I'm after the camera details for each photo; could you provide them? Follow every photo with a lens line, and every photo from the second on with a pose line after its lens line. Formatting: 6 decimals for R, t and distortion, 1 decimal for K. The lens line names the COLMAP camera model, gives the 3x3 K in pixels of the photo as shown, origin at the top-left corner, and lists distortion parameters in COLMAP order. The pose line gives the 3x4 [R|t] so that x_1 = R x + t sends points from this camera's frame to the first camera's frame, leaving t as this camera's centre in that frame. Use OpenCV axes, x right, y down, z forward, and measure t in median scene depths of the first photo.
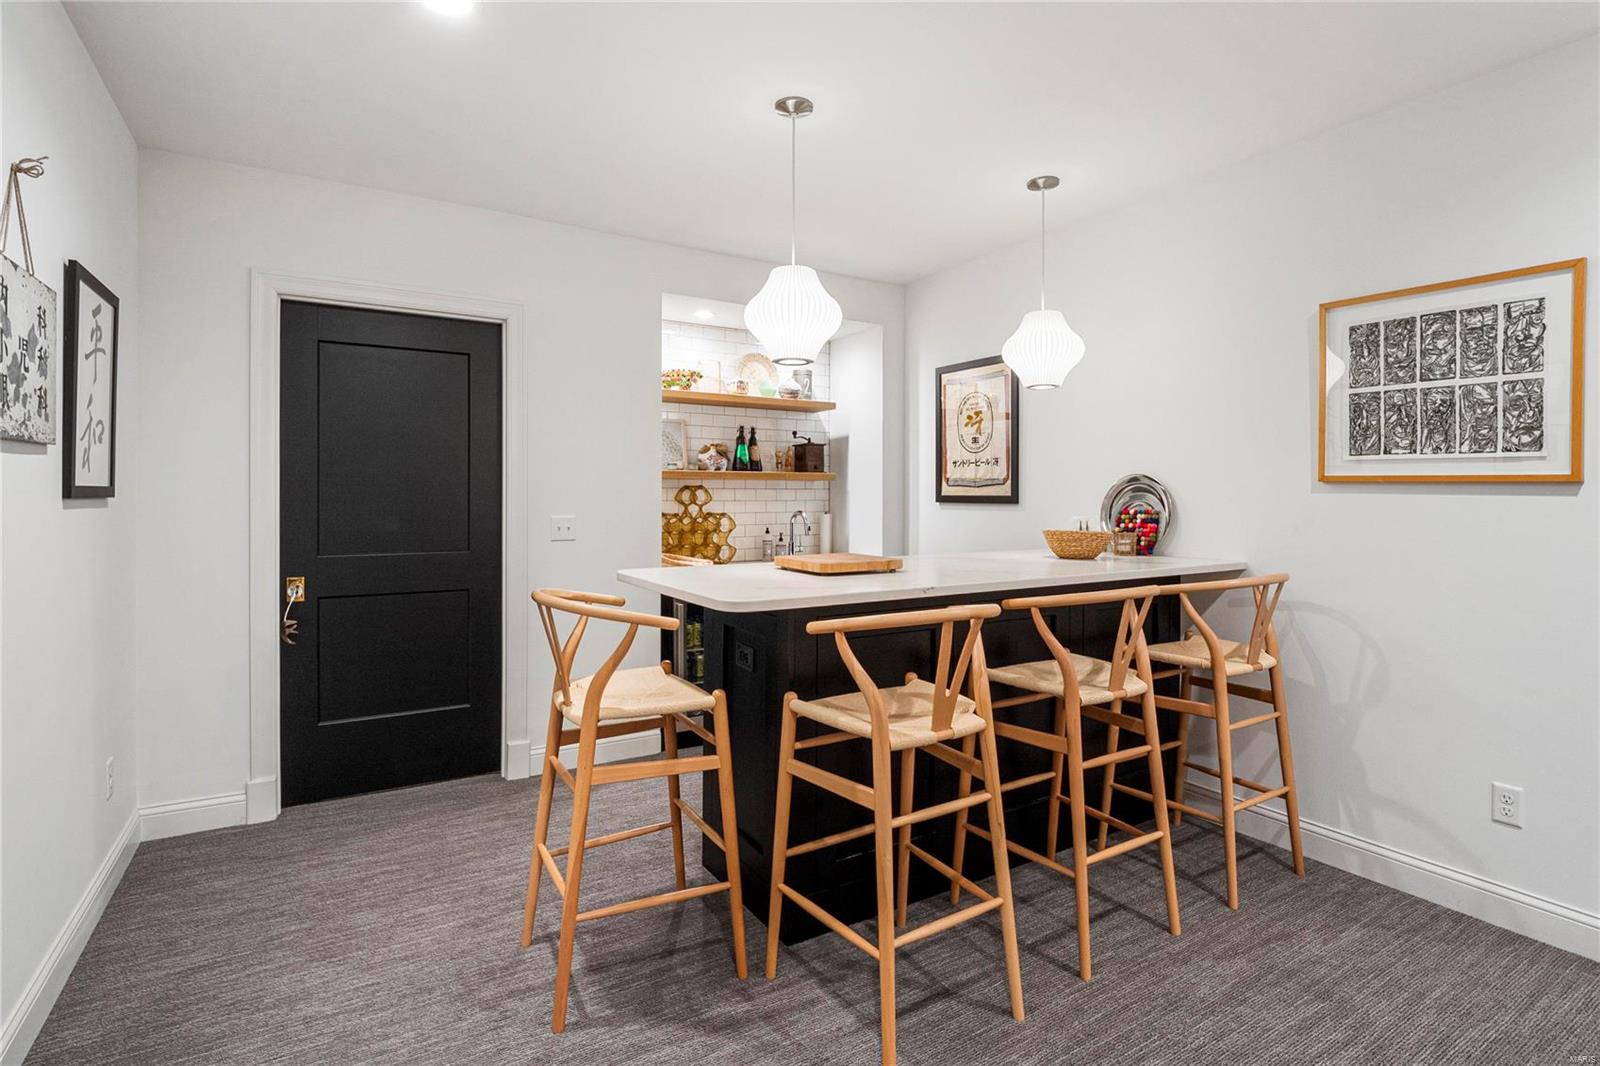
lens RADIAL K [[782.0, 0, 801.6], [0, 782.0, 501.6], [0, 0, 1]] dist [-0.000210, -0.000054]
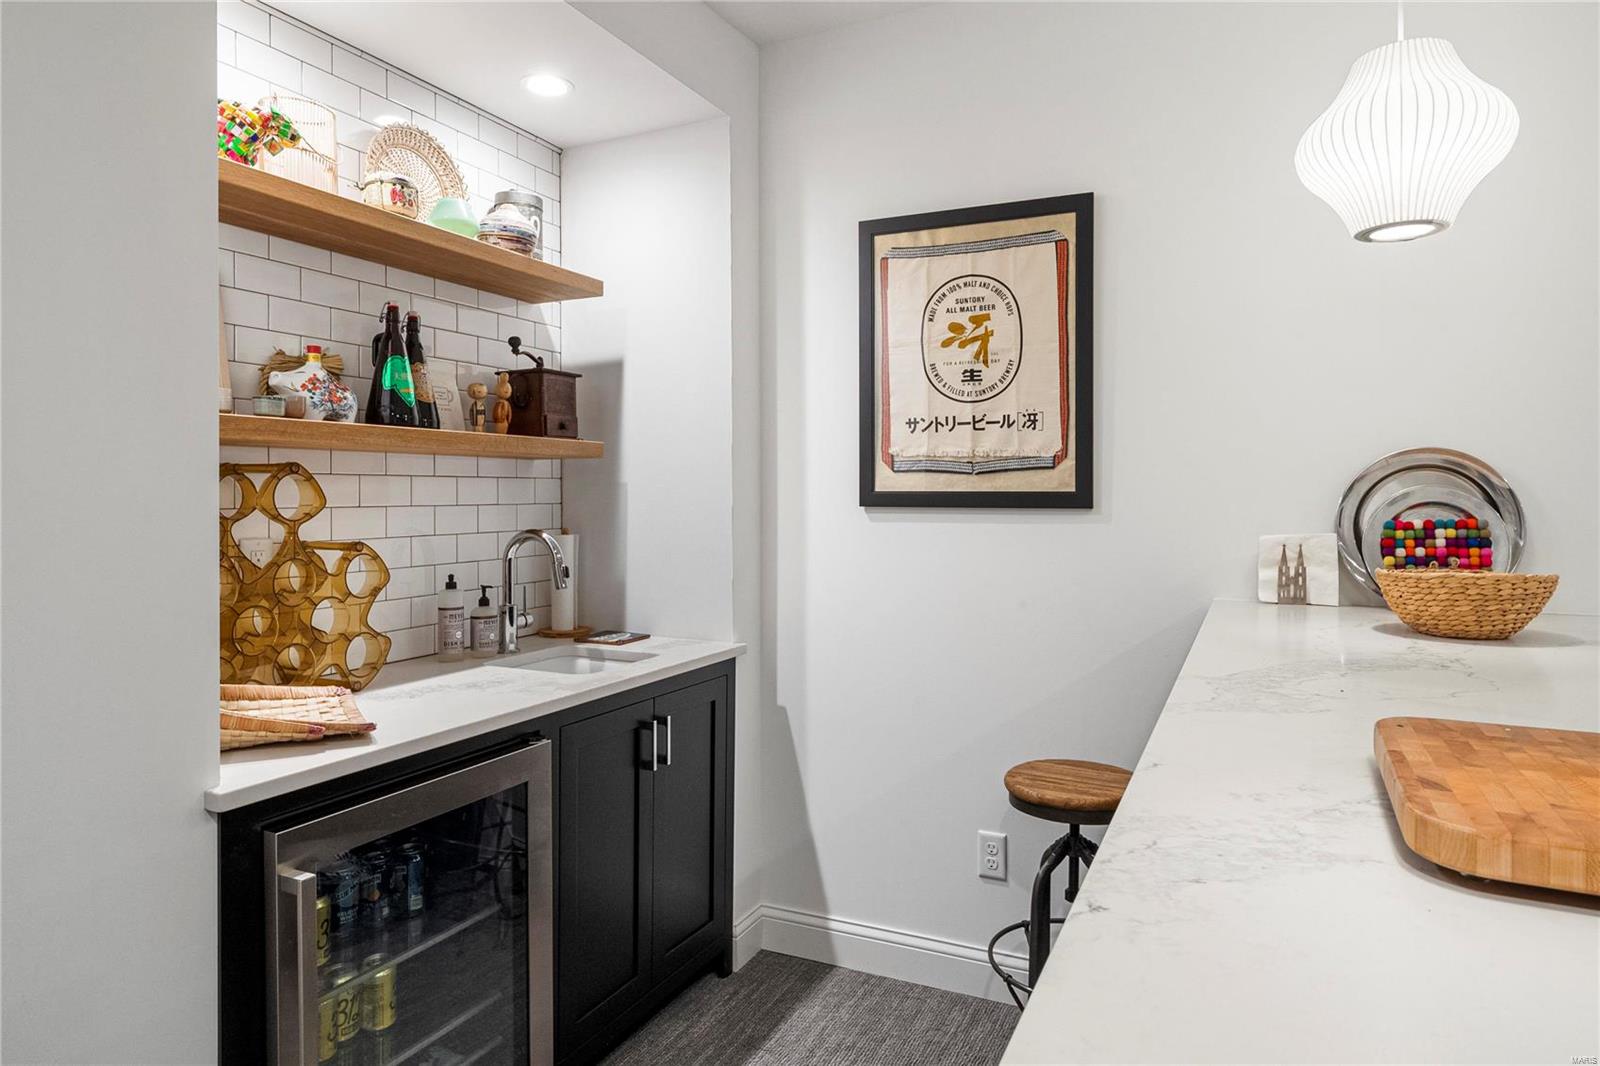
lens RADIAL K [[939.1, 0, 803.0], [0, 939.1, 497.5], [0, 0, 1]] dist [0.001761, -0.000159]
pose [[0.831584, -0.004763, 0.555379, -0.170969], [0.006258, 0.999980, -0.000794, -0.004134], [-0.555364, 0.004136, 0.831597, 0.544472]]
